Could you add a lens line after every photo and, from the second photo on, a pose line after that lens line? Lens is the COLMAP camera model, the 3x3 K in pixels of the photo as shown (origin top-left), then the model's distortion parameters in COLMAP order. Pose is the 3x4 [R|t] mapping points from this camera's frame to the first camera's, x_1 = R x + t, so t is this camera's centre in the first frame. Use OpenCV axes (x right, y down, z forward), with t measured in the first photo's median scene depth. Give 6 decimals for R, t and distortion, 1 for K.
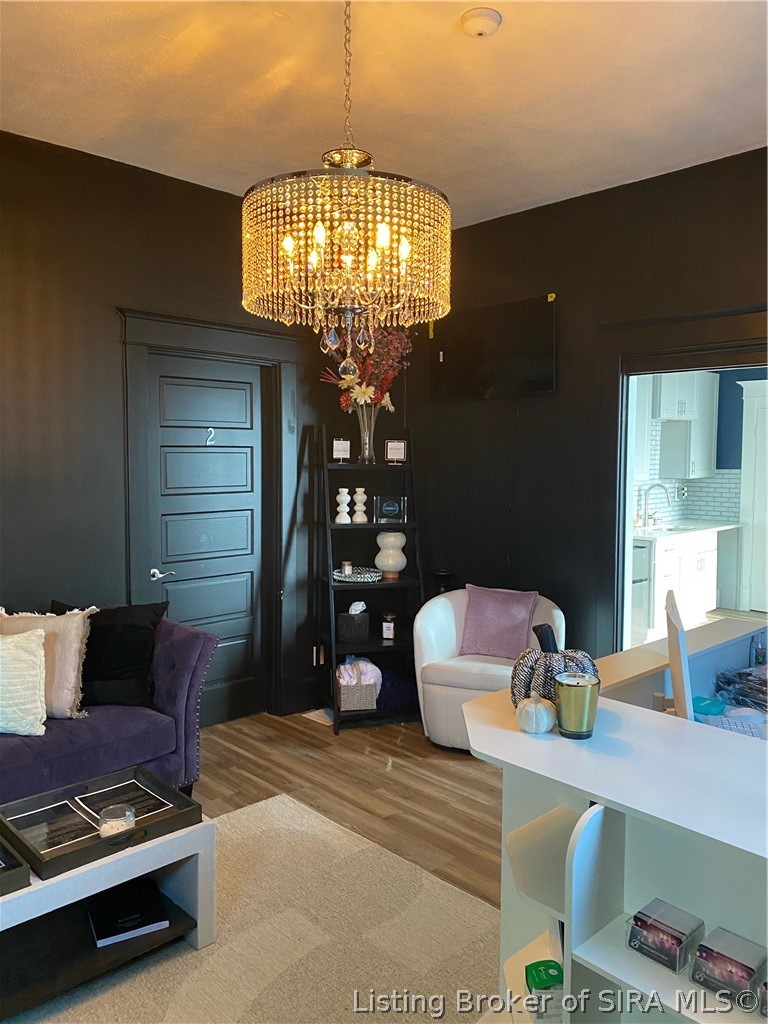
lens RADIAL K [[786.1, 0, 376.3], [0, 786.1, 514.5], [0, 0, 1]] dist [0.030627, -0.026873]
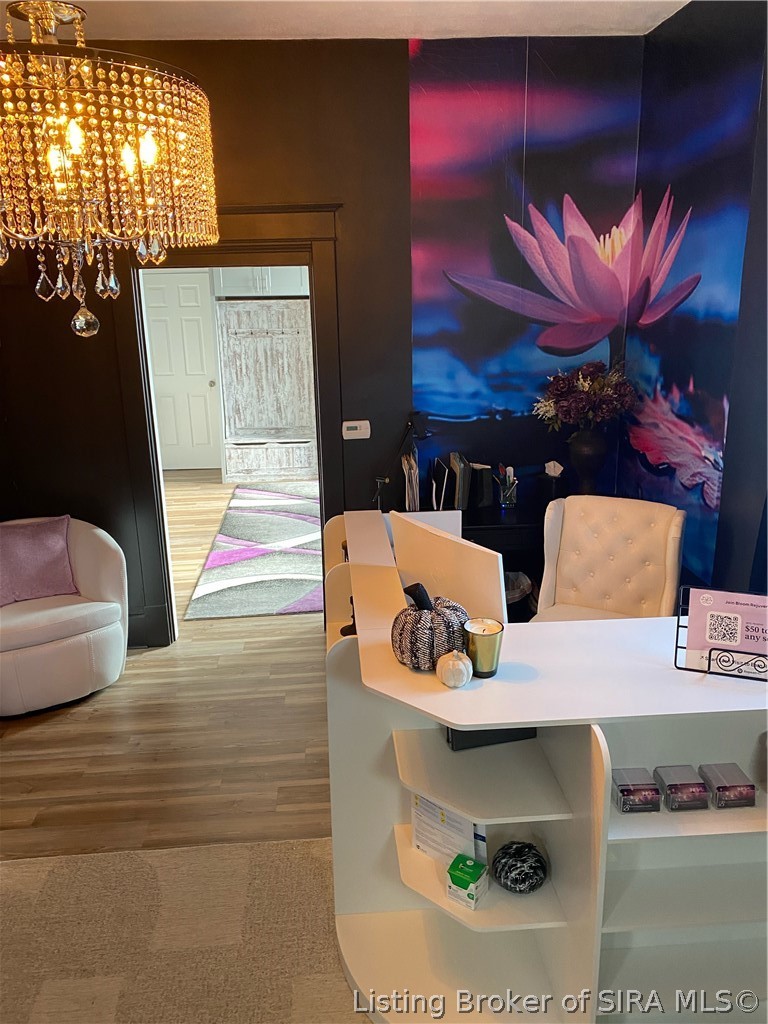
lens RADIAL K [[786.1, 0, 380.9], [0, 786.1, 520.7], [0, 0, 1]] dist [0.030627, -0.026873]
pose [[0.638719, -0.252421, 0.726857, -0.323977], [0.099291, 0.963799, 0.247454, -0.119362], [-0.763007, -0.085884, 0.640660, 0.217756]]
